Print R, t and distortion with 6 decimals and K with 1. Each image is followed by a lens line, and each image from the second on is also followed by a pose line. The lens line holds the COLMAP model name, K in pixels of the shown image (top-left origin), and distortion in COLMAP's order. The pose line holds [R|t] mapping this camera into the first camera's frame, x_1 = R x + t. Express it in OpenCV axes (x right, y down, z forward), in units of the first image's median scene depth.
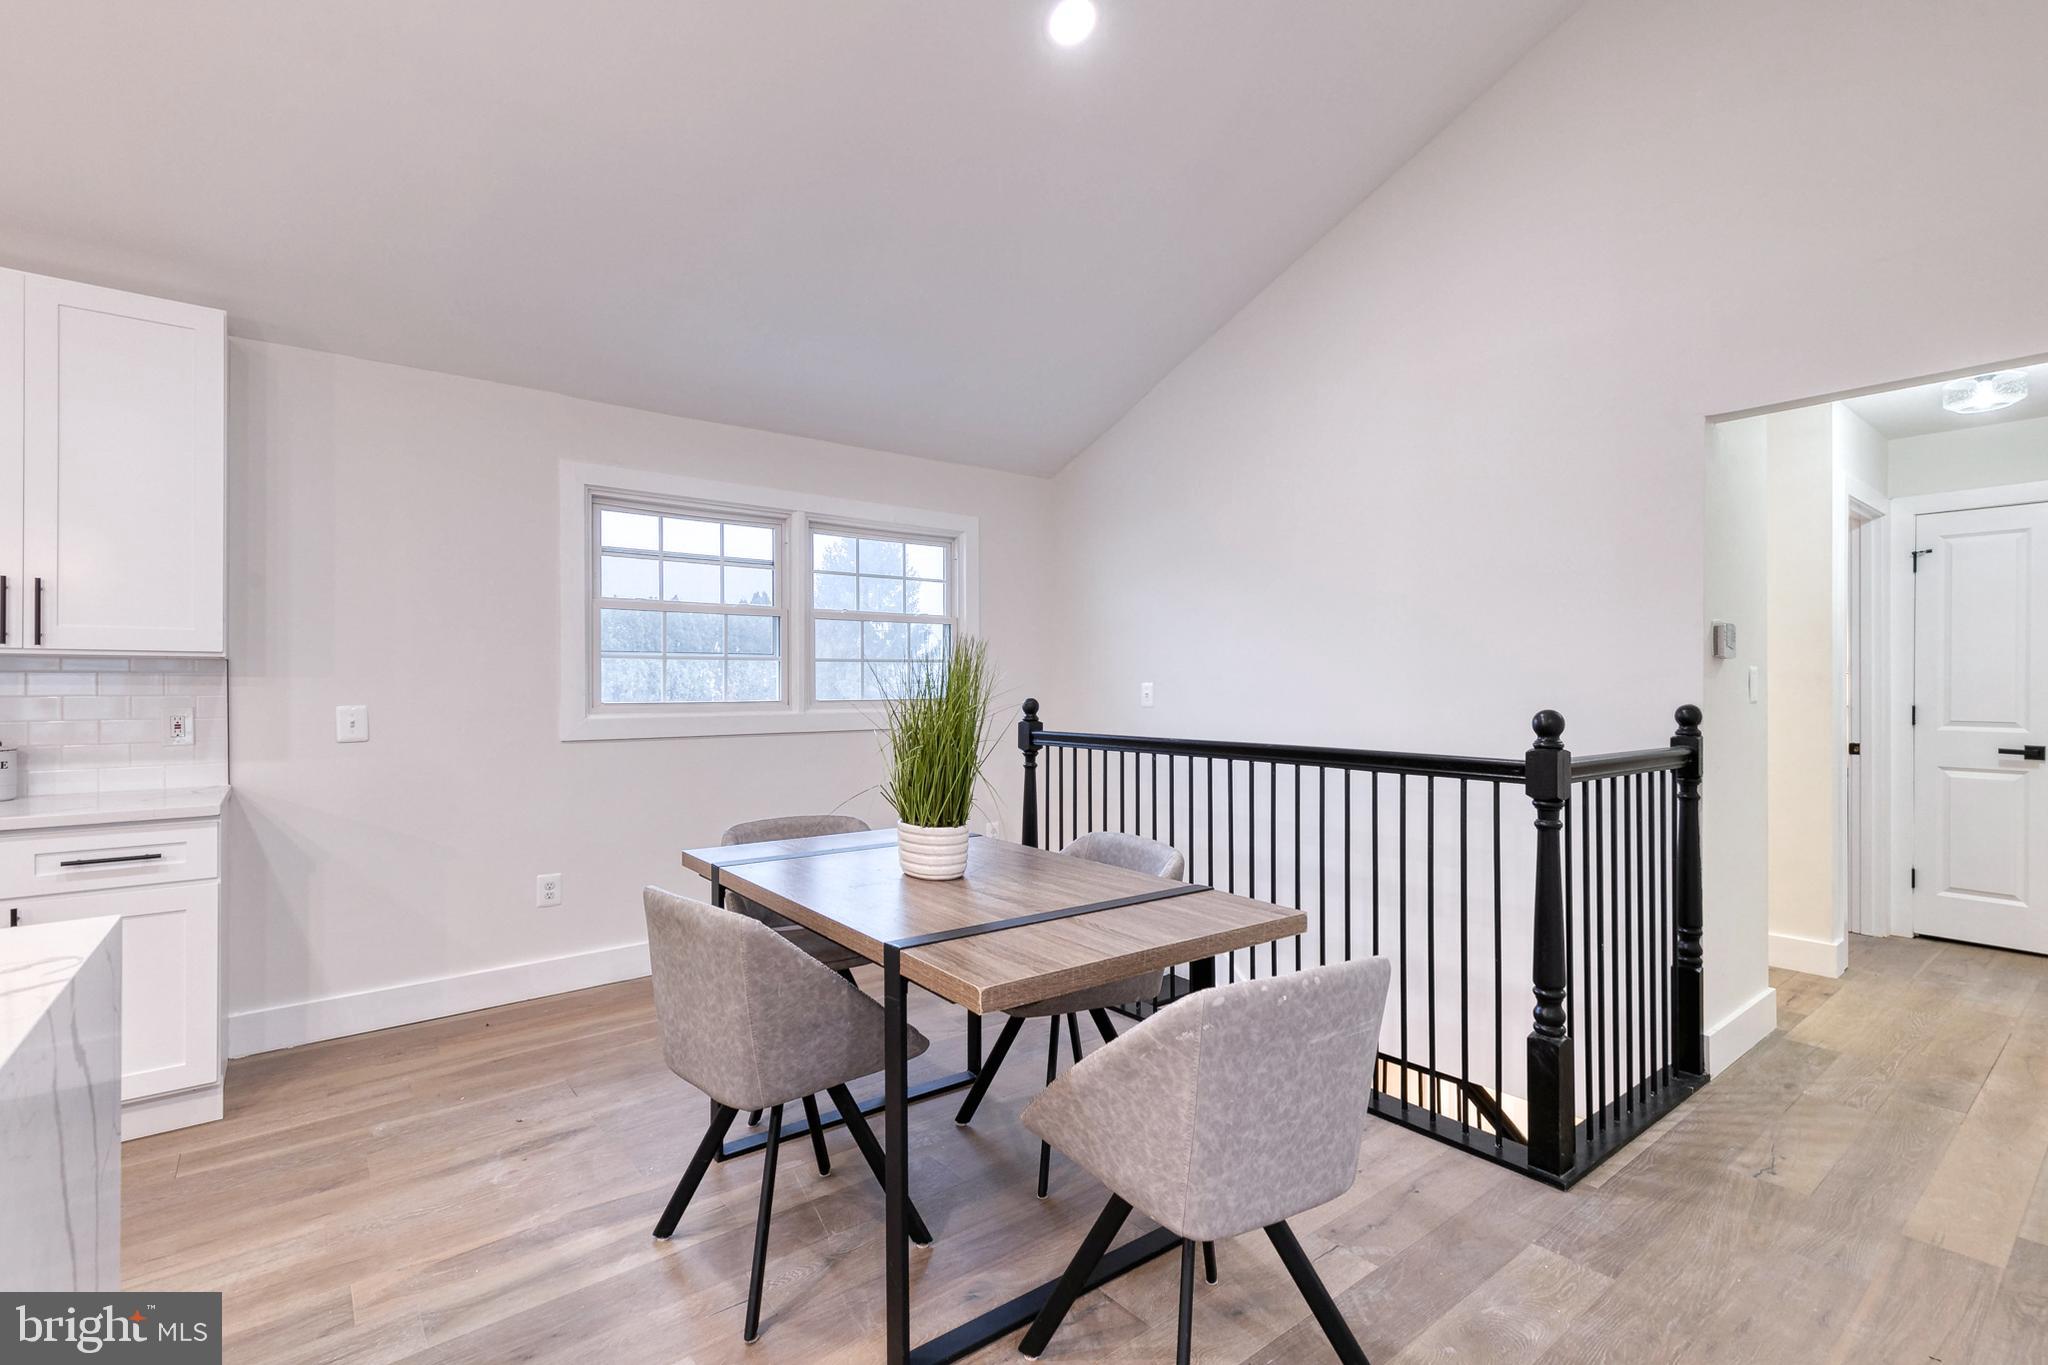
lens RADIAL K [[935.6, 0, 1039.9], [0, 935.6, 679.6], [0, 0, 1]] dist [0.010609, -0.001746]
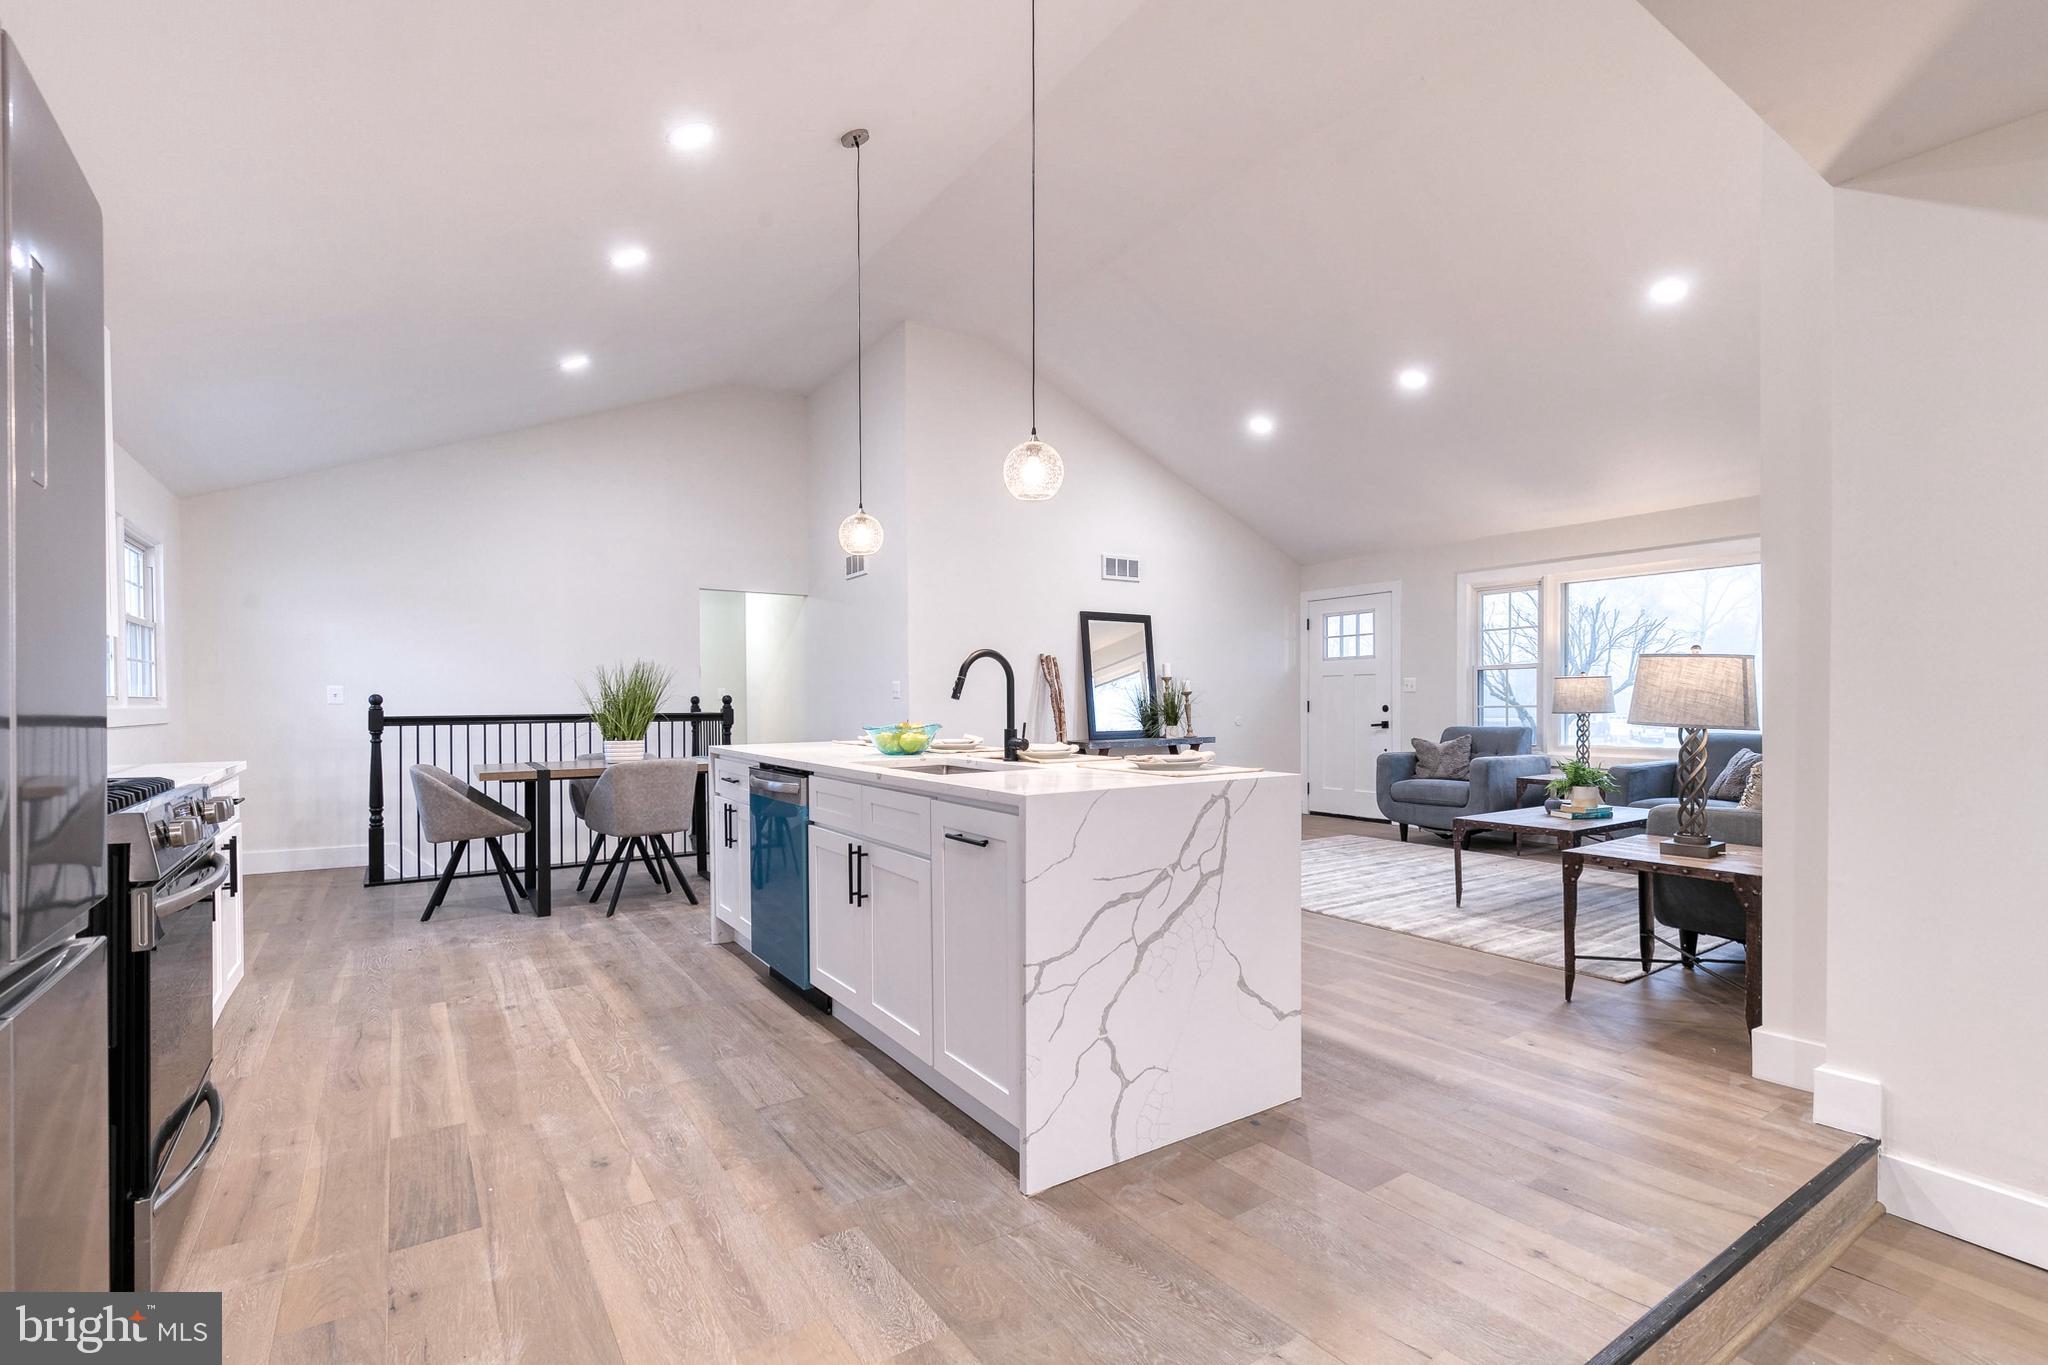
lens RADIAL K [[935.6, 0, 1040.6], [0, 935.6, 717.4], [0, 0, 1]] dist [0.010609, -0.001746]
pose [[0.077009, -0.014326, 0.996927, -1.805158], [0.001314, 0.999897, 0.014267, 0.048455], [-0.997030, 0.000212, 0.077020, -0.163386]]
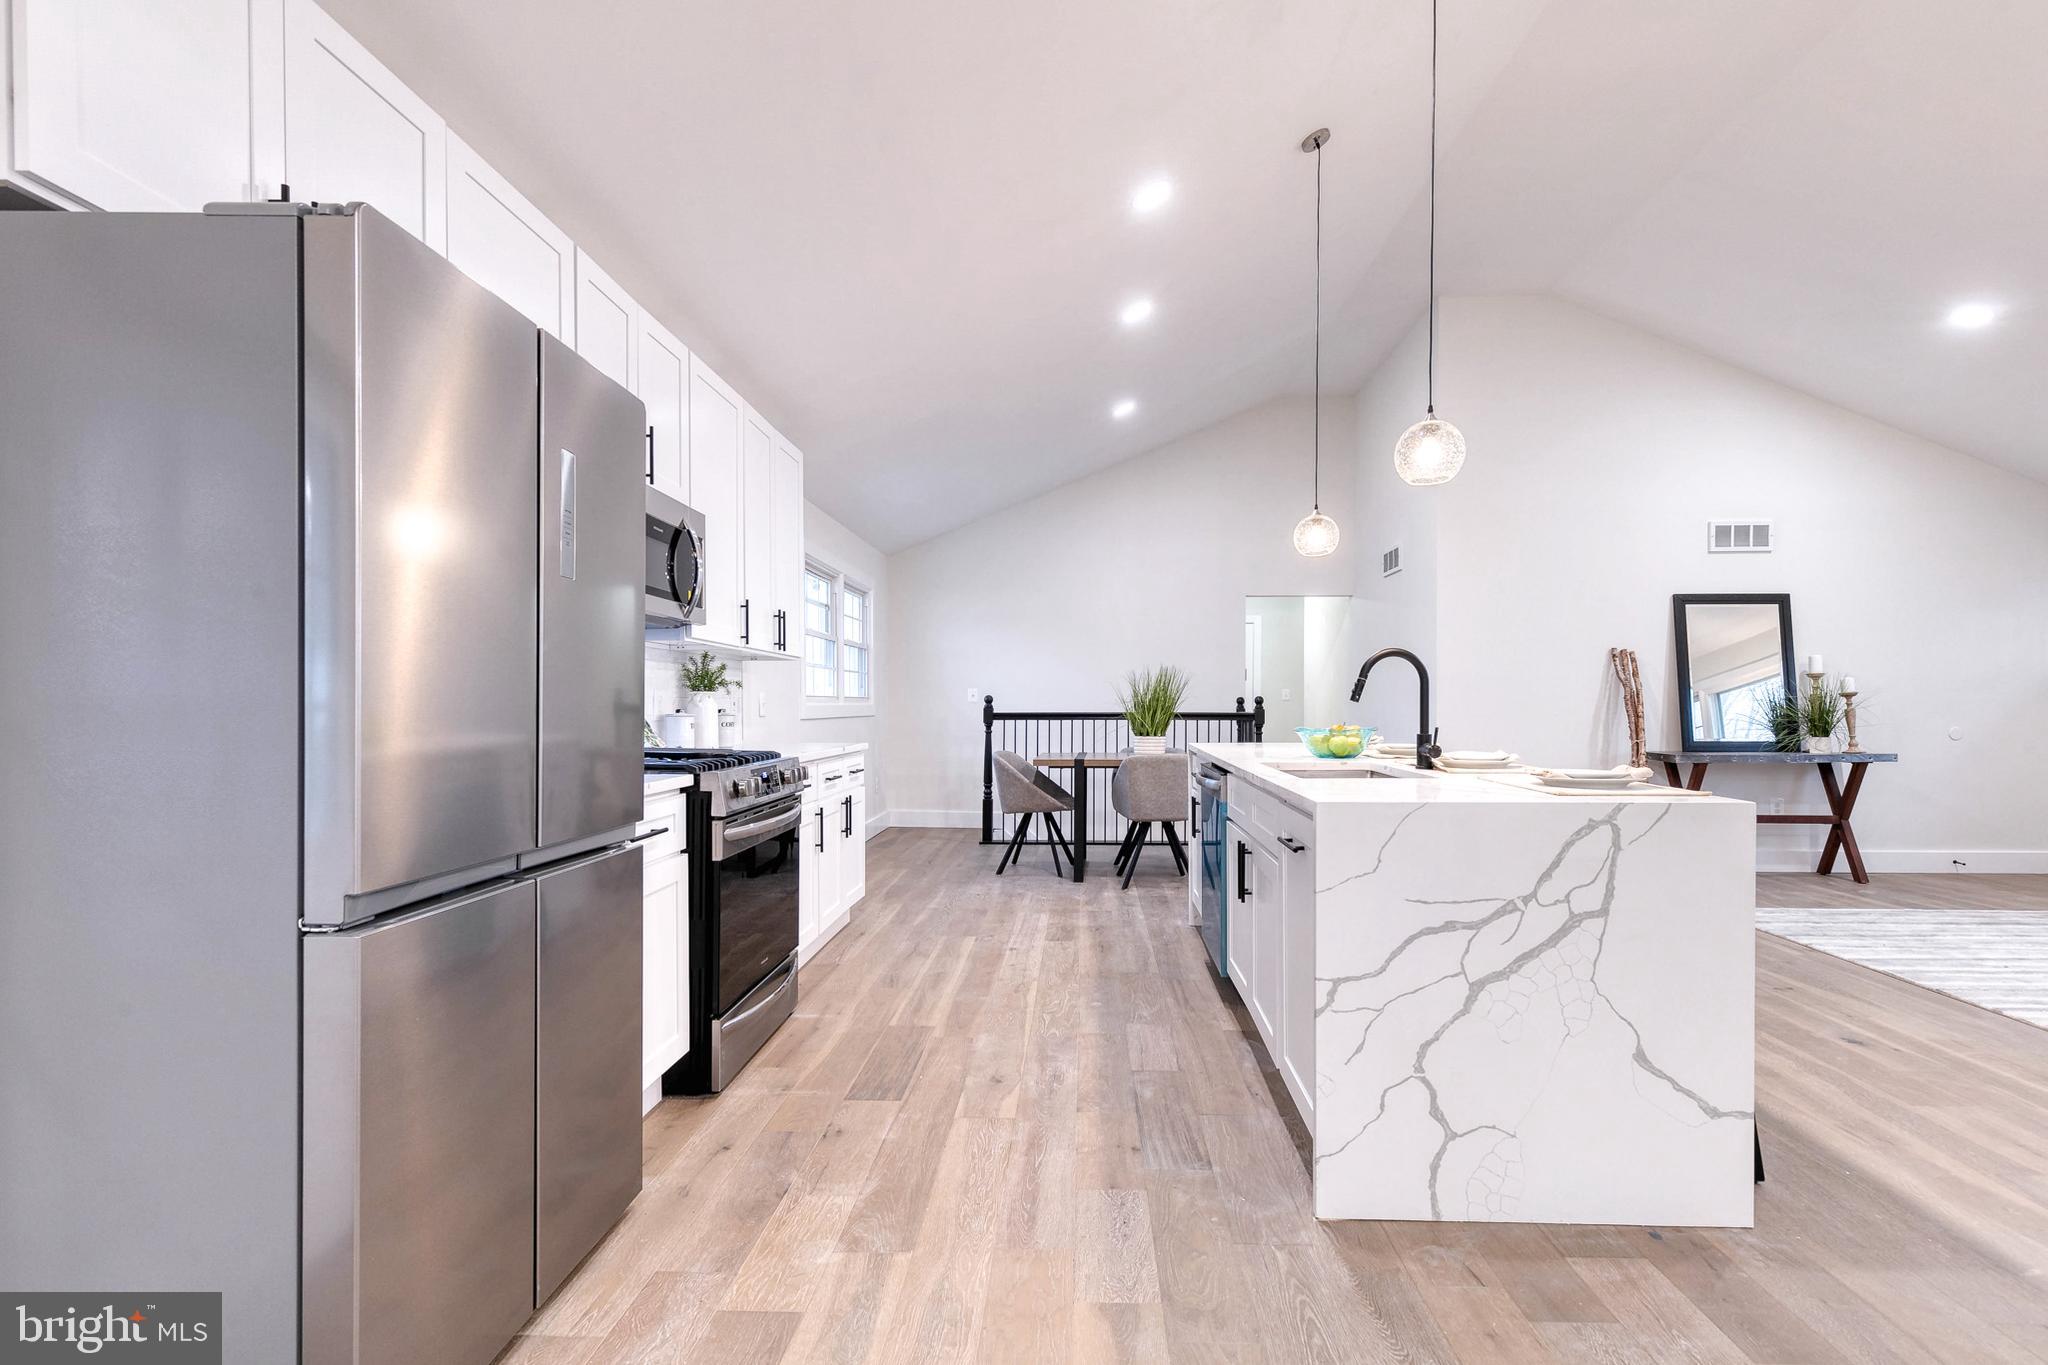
lens RADIAL K [[935.6, 0, 1057.1], [0, 935.6, 715.2], [0, 0, 1]] dist [0.010609, -0.001746]
pose [[0.649545, -0.006222, 0.760298, -1.744512], [-0.005601, 0.999900, 0.012968, 0.046452], [-0.760303, -0.012682, 0.649445, -0.389959]]
